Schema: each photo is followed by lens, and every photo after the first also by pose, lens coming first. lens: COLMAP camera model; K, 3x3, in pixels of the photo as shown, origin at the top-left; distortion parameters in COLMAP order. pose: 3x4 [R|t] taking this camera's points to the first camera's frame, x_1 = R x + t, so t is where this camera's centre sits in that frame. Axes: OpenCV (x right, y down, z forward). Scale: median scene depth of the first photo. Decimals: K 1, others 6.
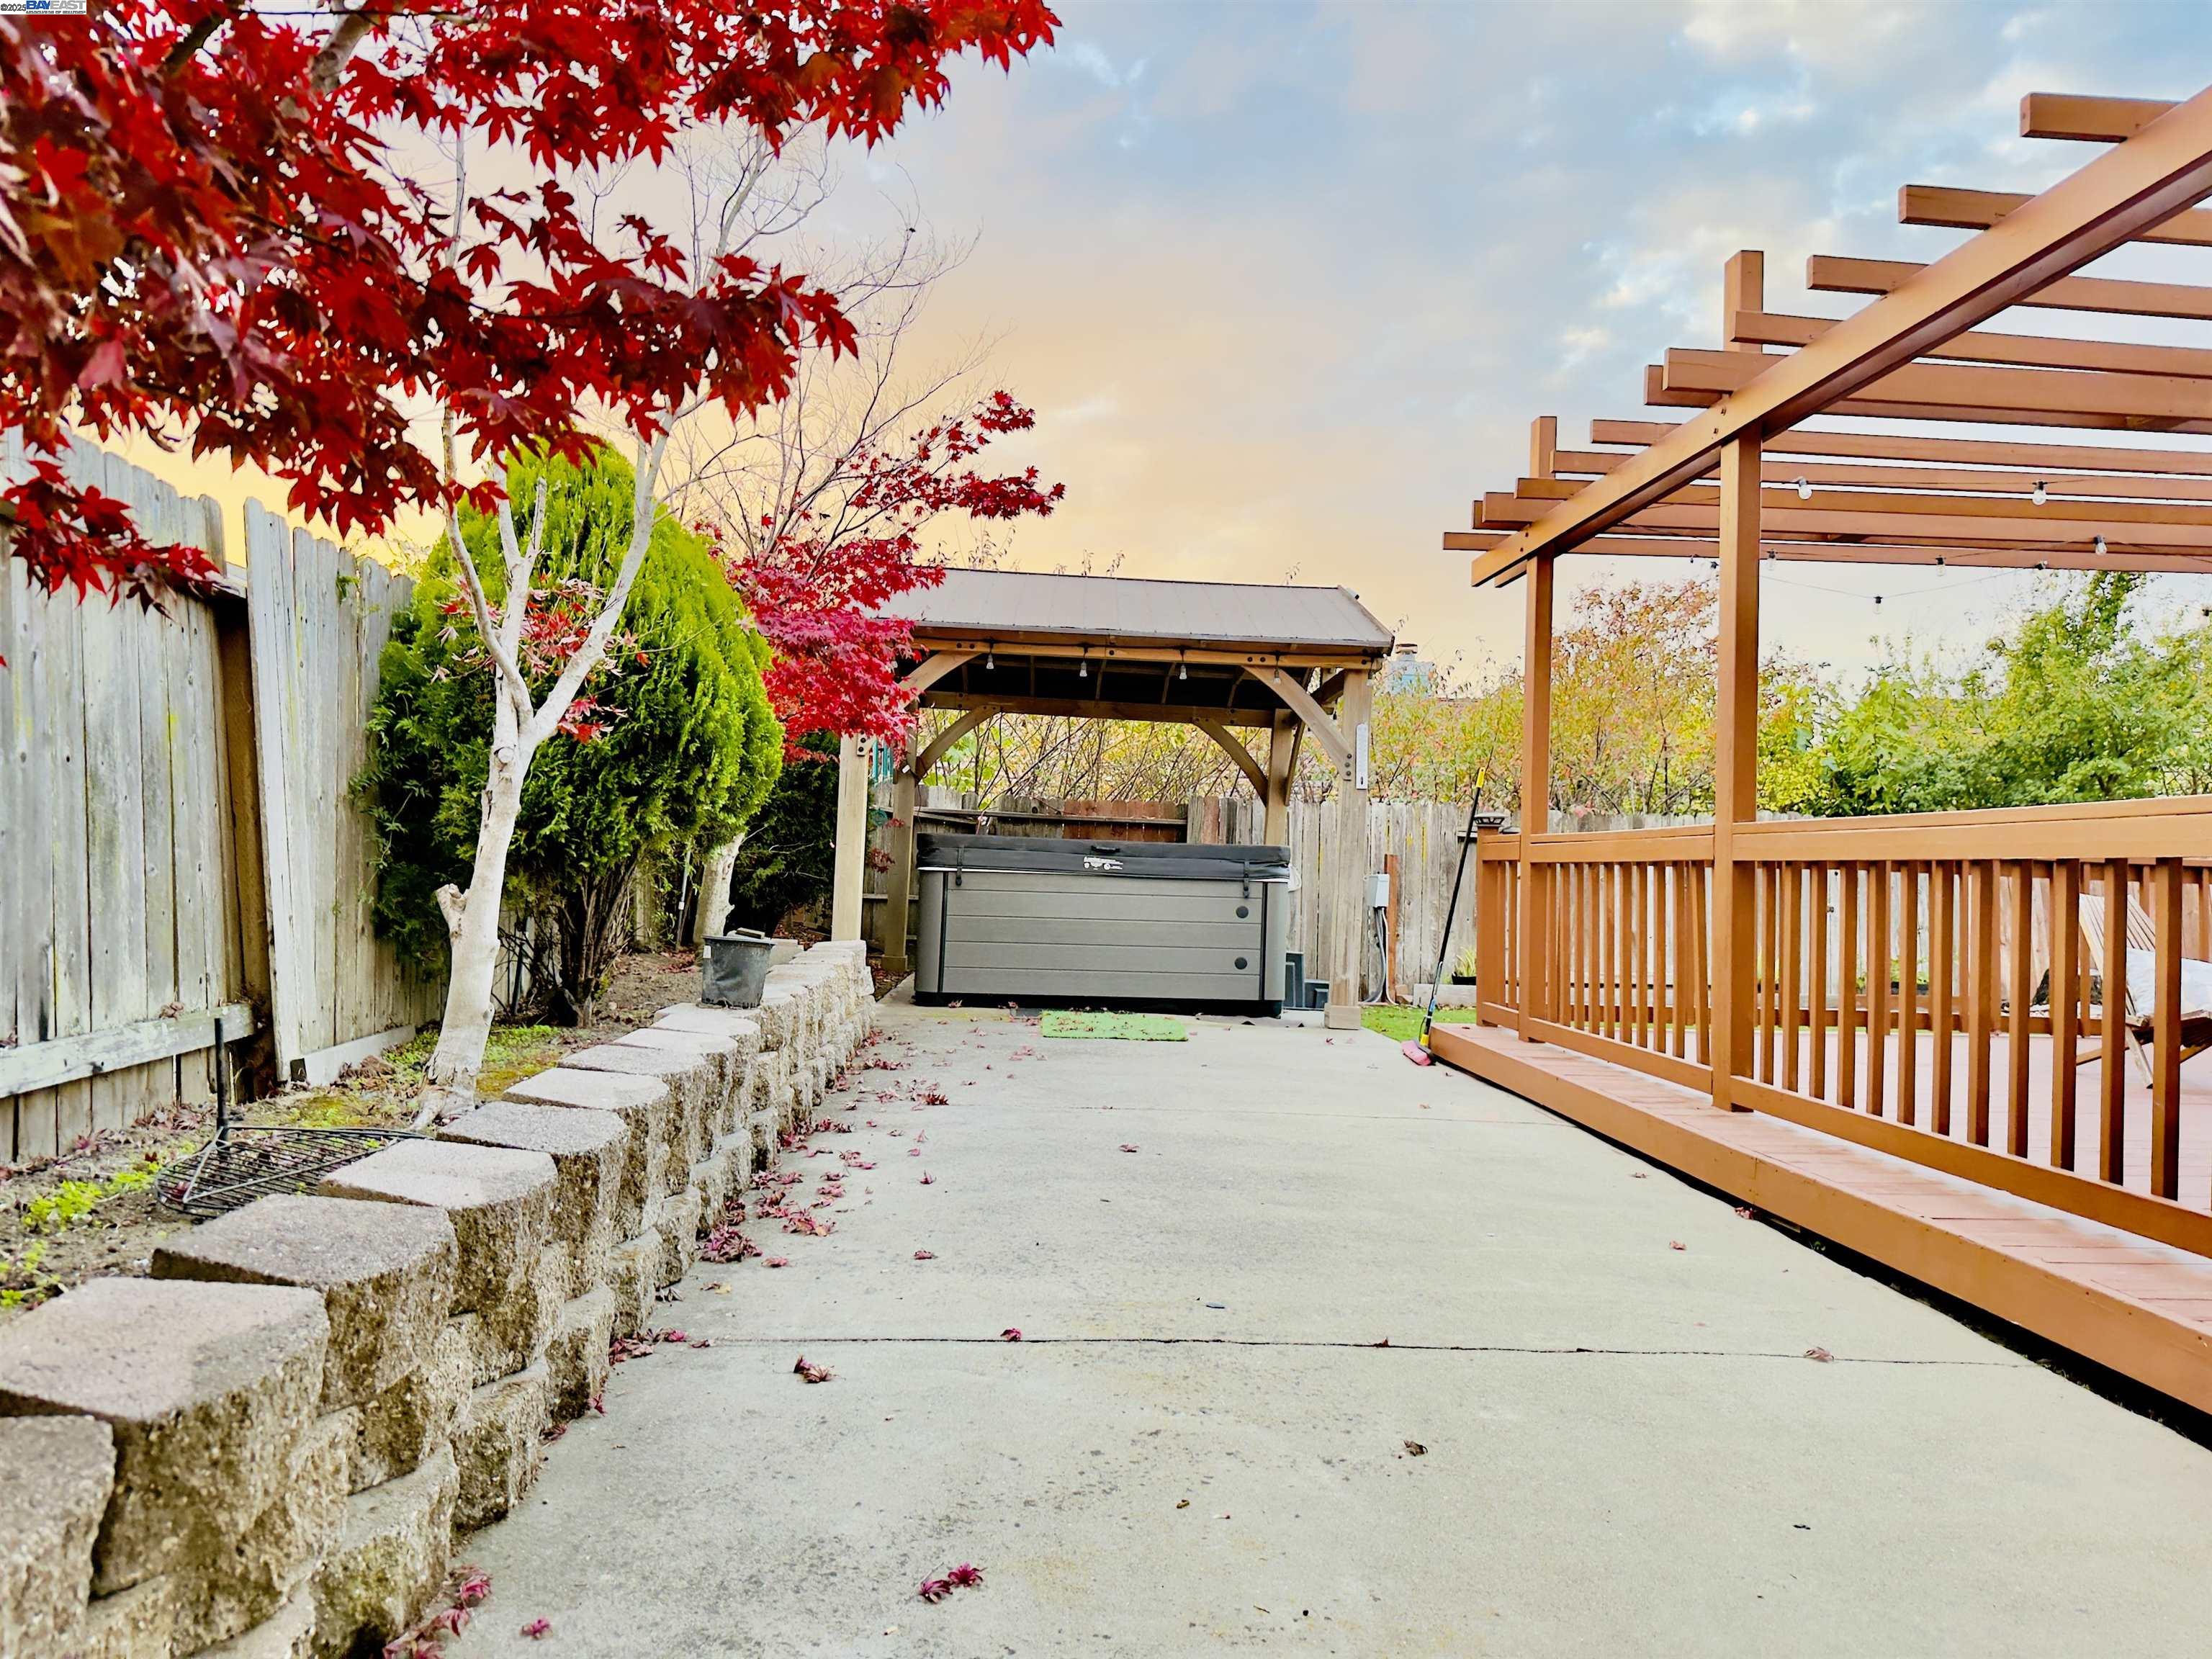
lens RADIAL K [[1553.4, 0, 1091.7], [0, 1553.4, 841.6], [0, 0, 1]] dist [0.057929, -0.082059]
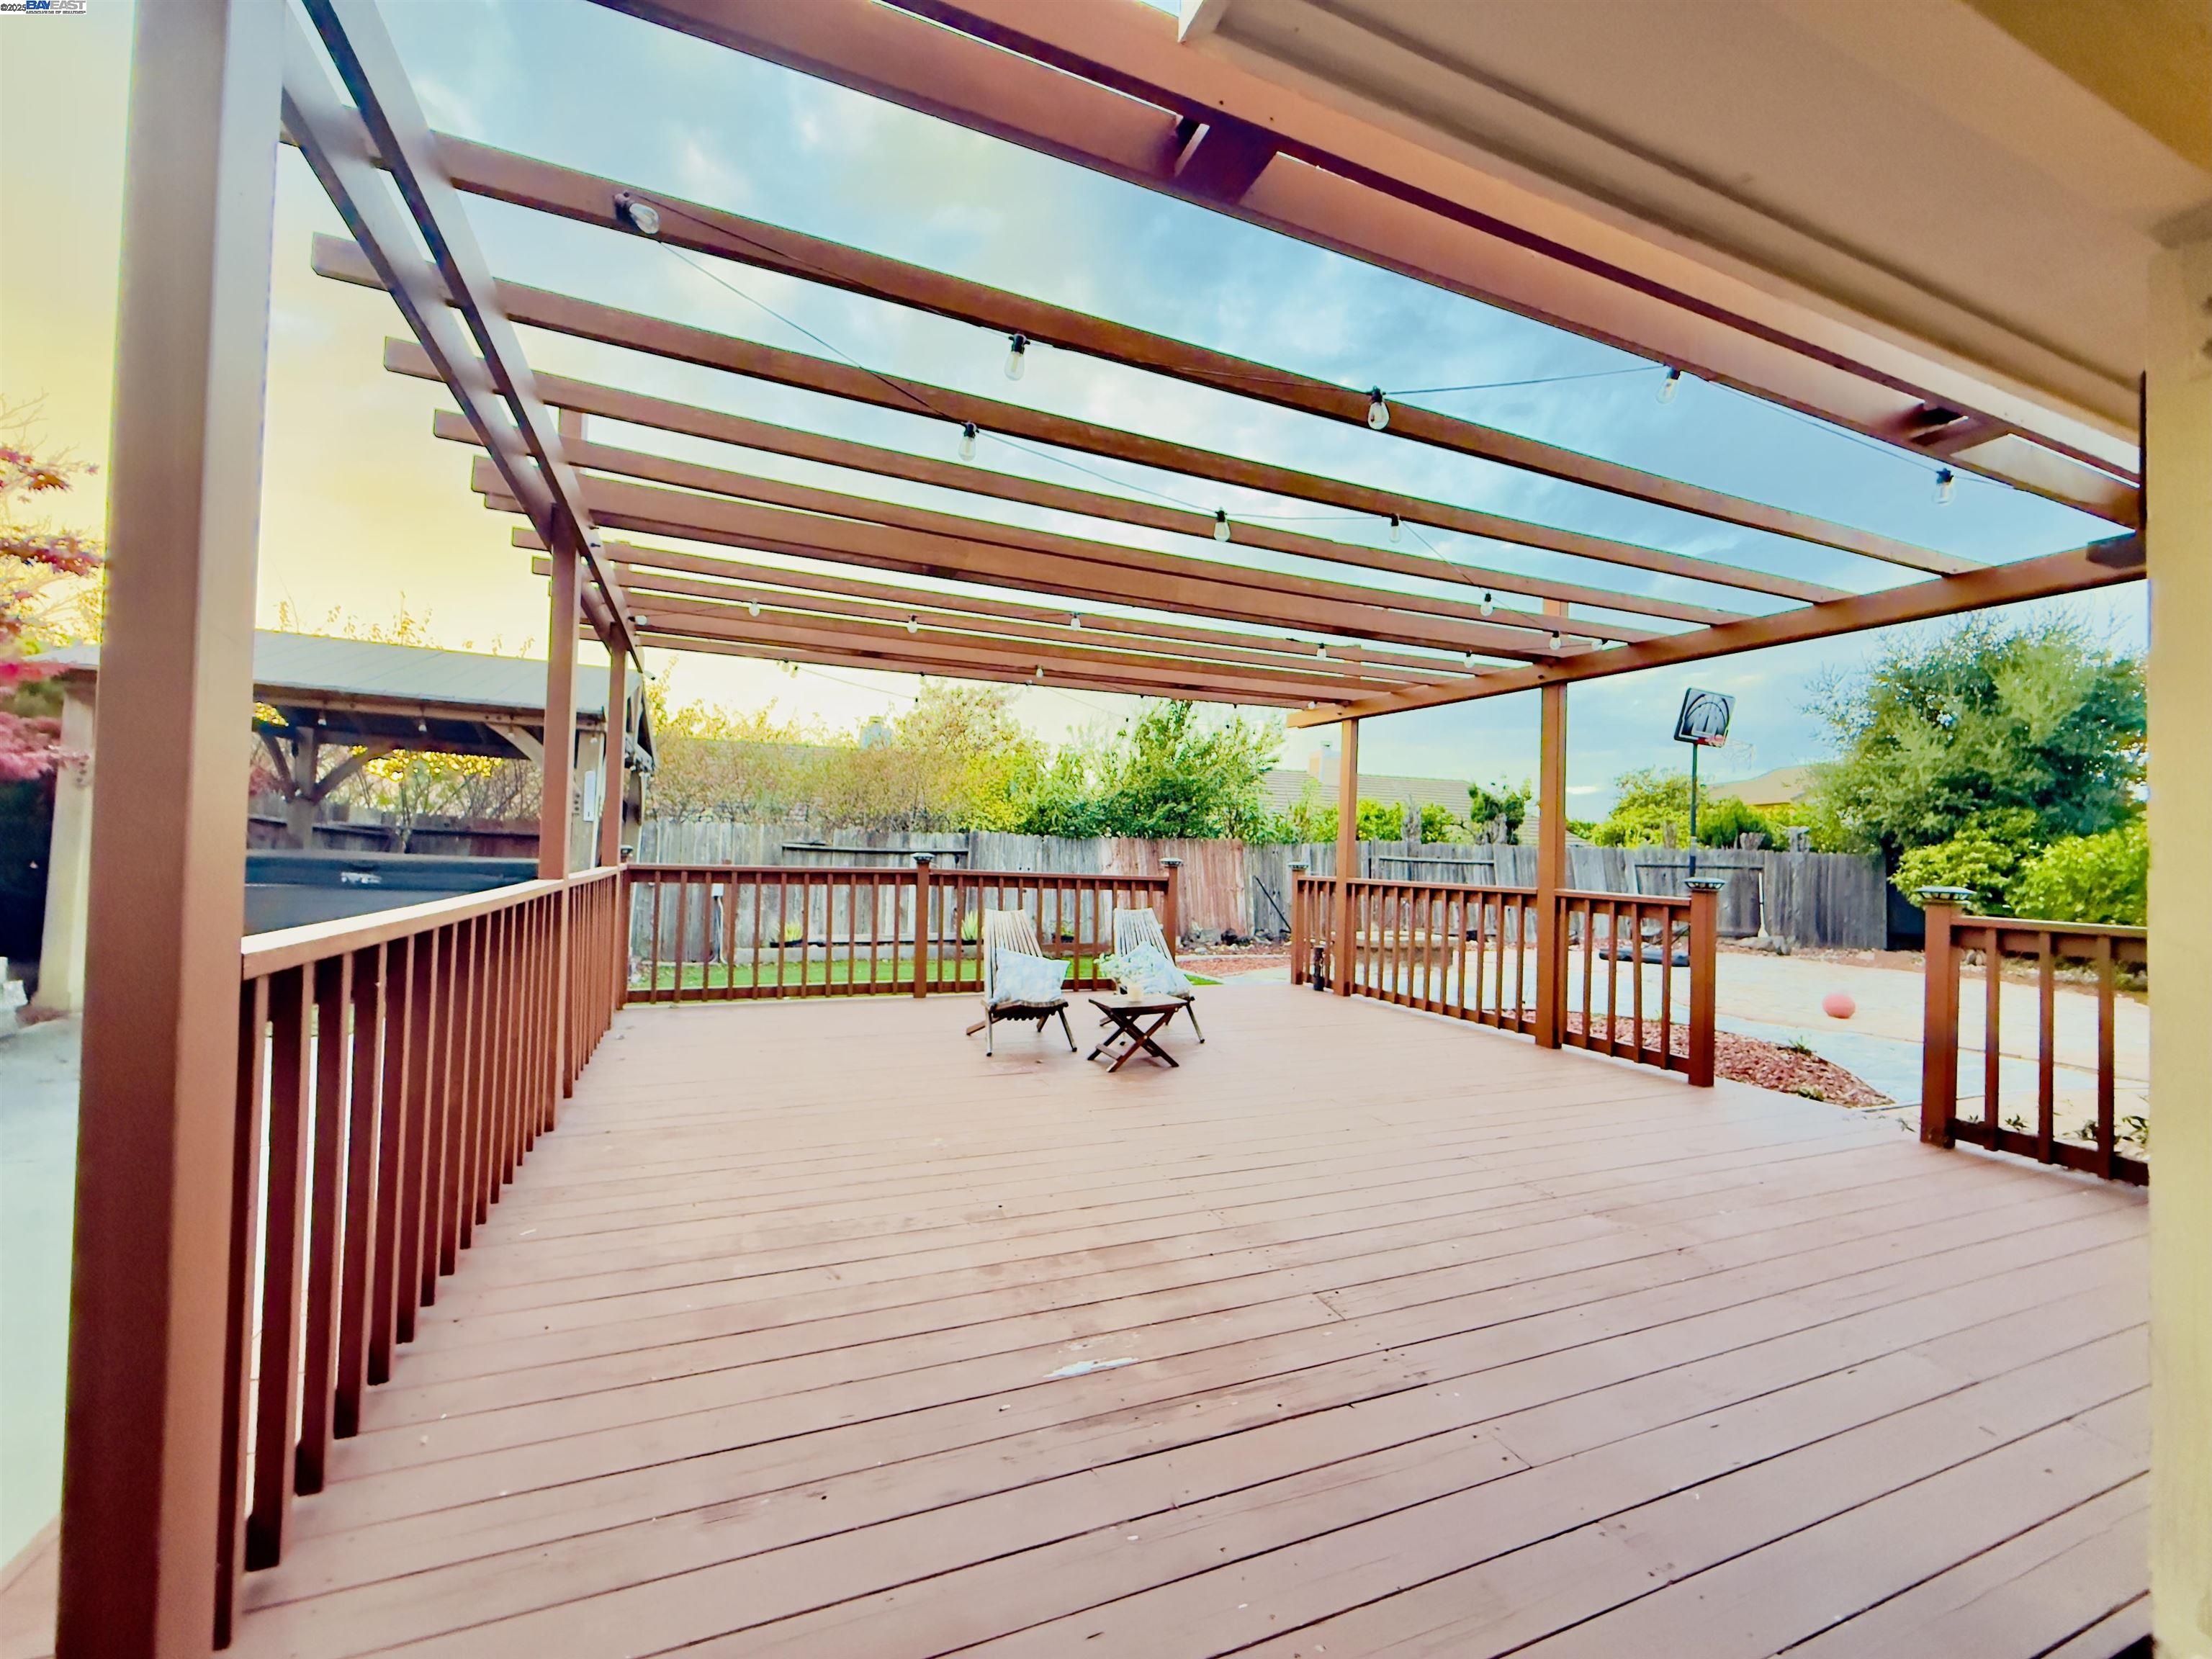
lens RADIAL K [[880.6, 0, 1096.3], [0, 880.6, 822.9], [0, 0, 1]] dist [-0.003474, 0.000977]
pose [[0.936491, 0.009861, 0.350553, 0.235771], [-0.006461, 0.999920, -0.010867, -0.019263], [-0.350632, 0.007912, 0.936480, 0.106361]]
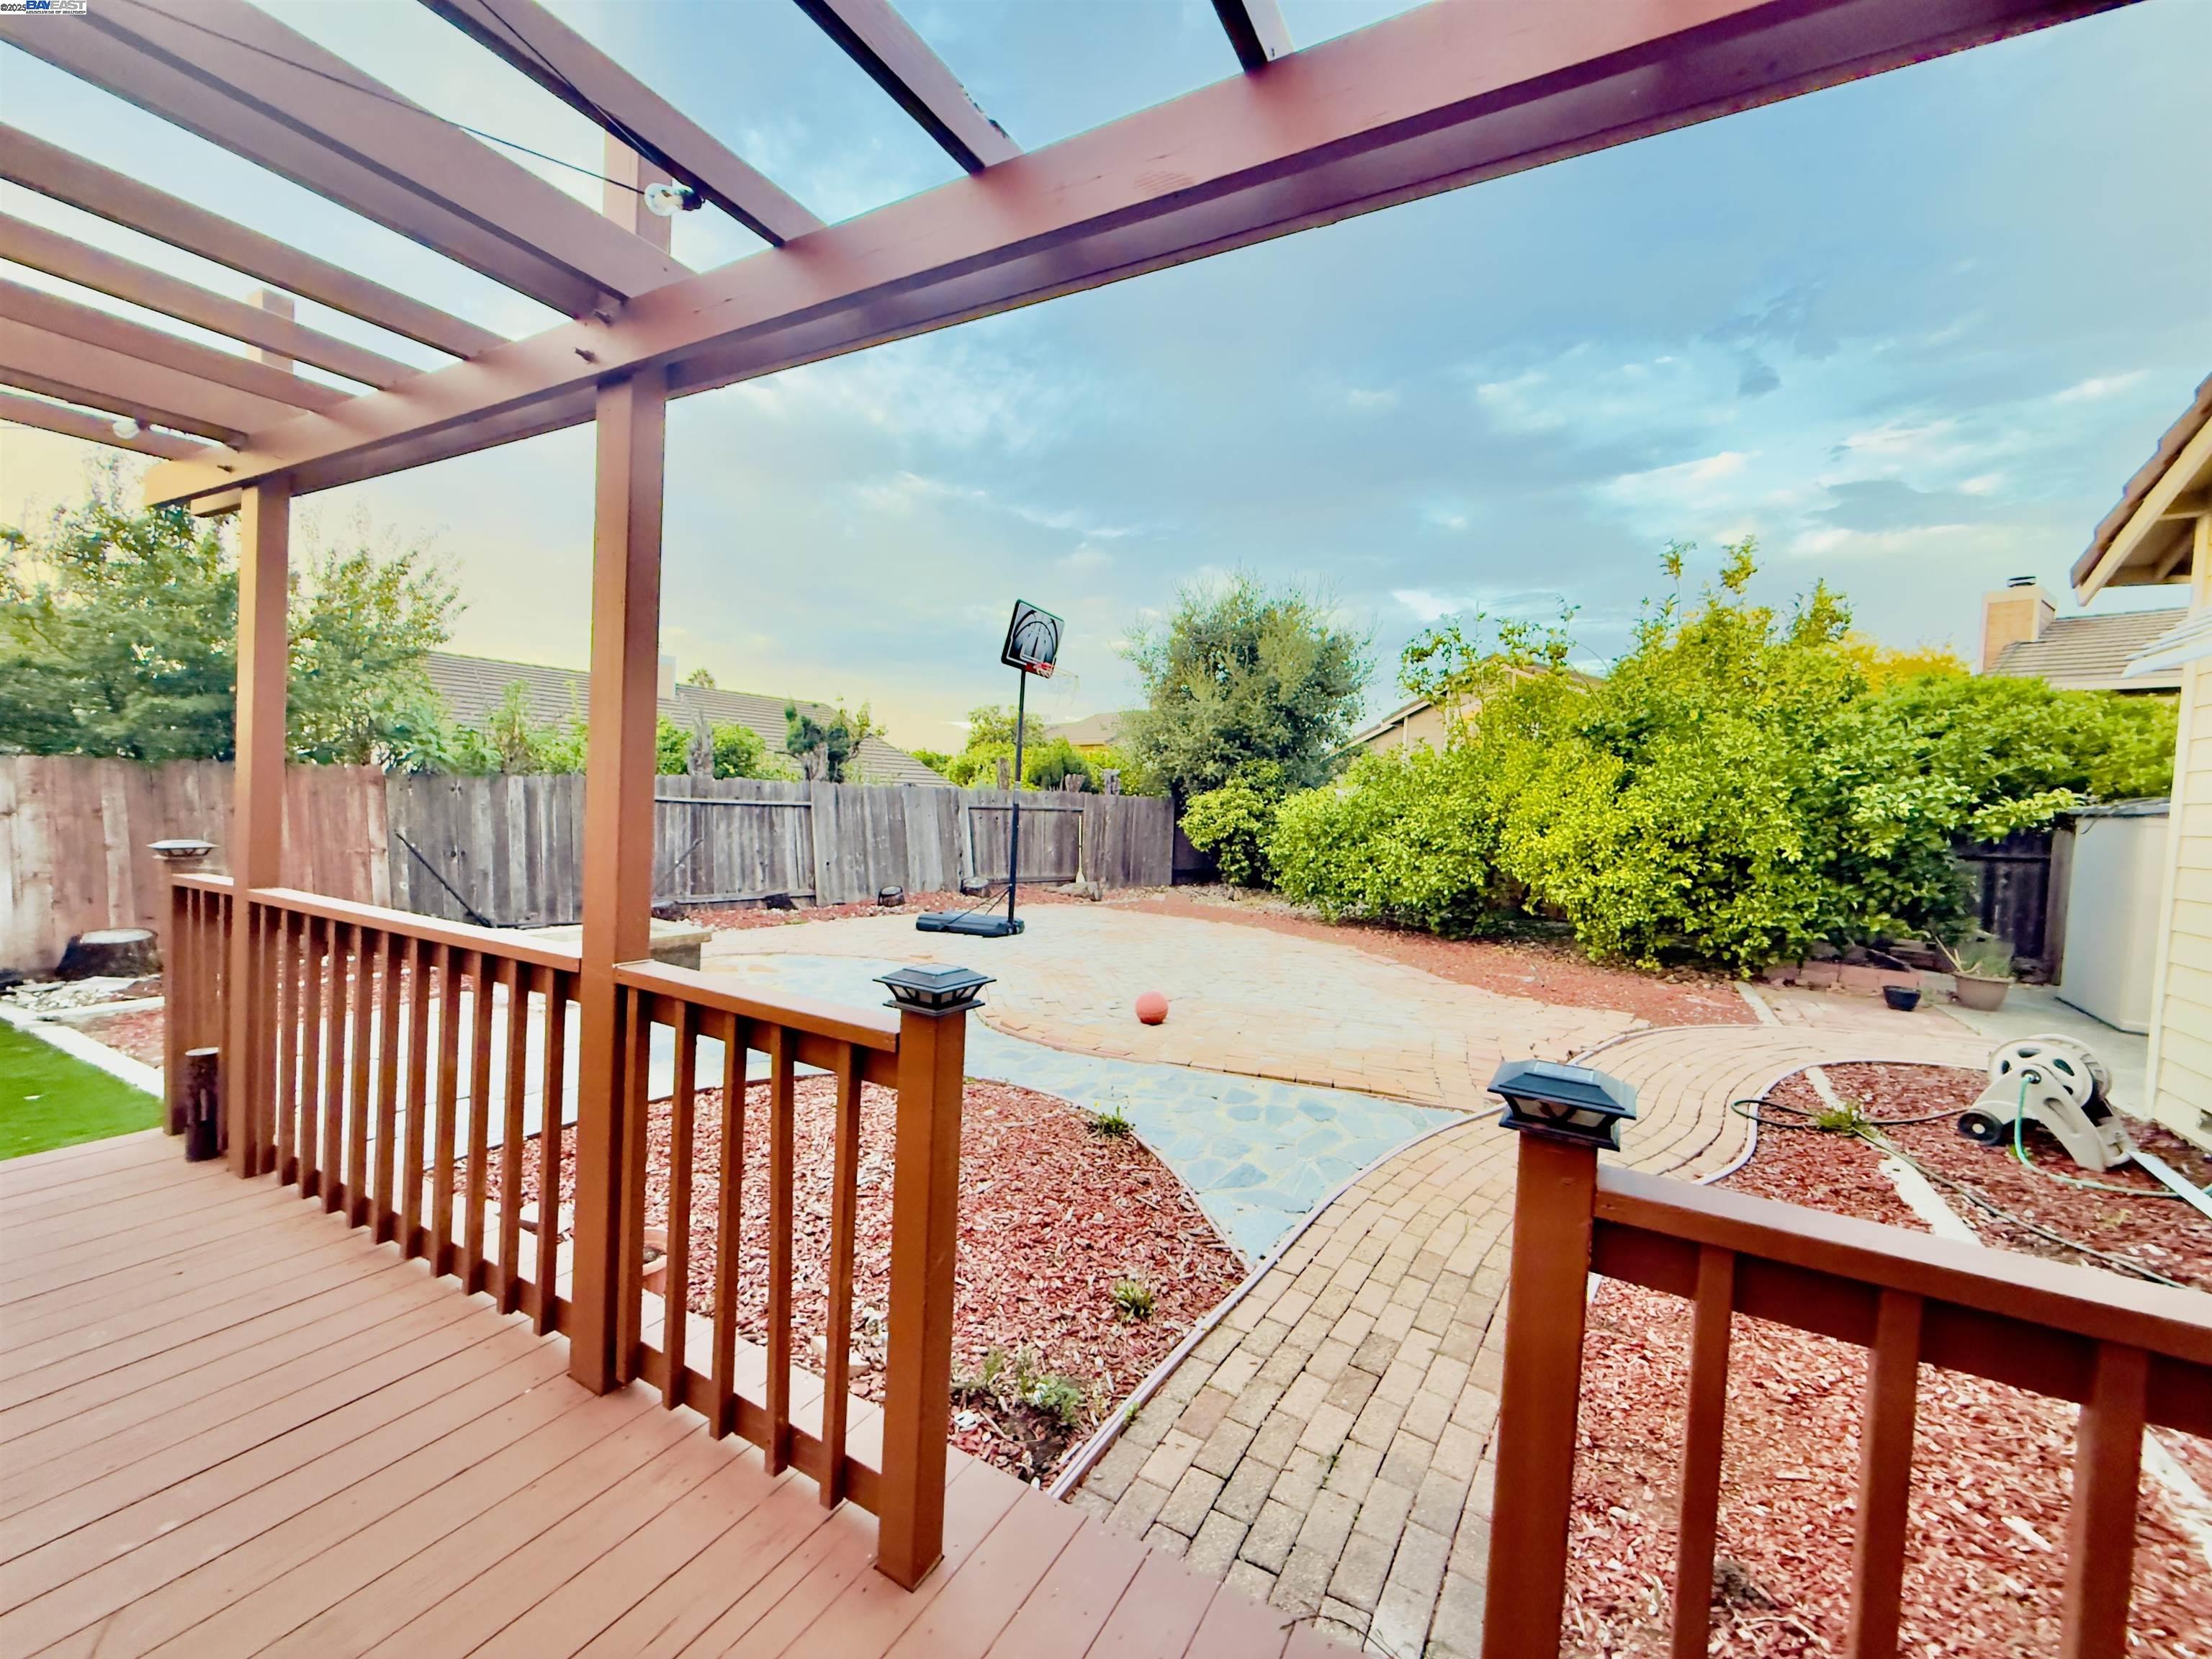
lens RADIAL K [[880.6, 0, 1098.7], [0, 880.6, 822.2], [0, 0, 1]] dist [-0.003474, 0.000977]
pose [[0.520195, -0.028032, 0.853588, 0.516689], [-0.040951, 0.997493, 0.057714, -0.030585], [-0.853065, -0.064978, 0.517743, 0.283707]]
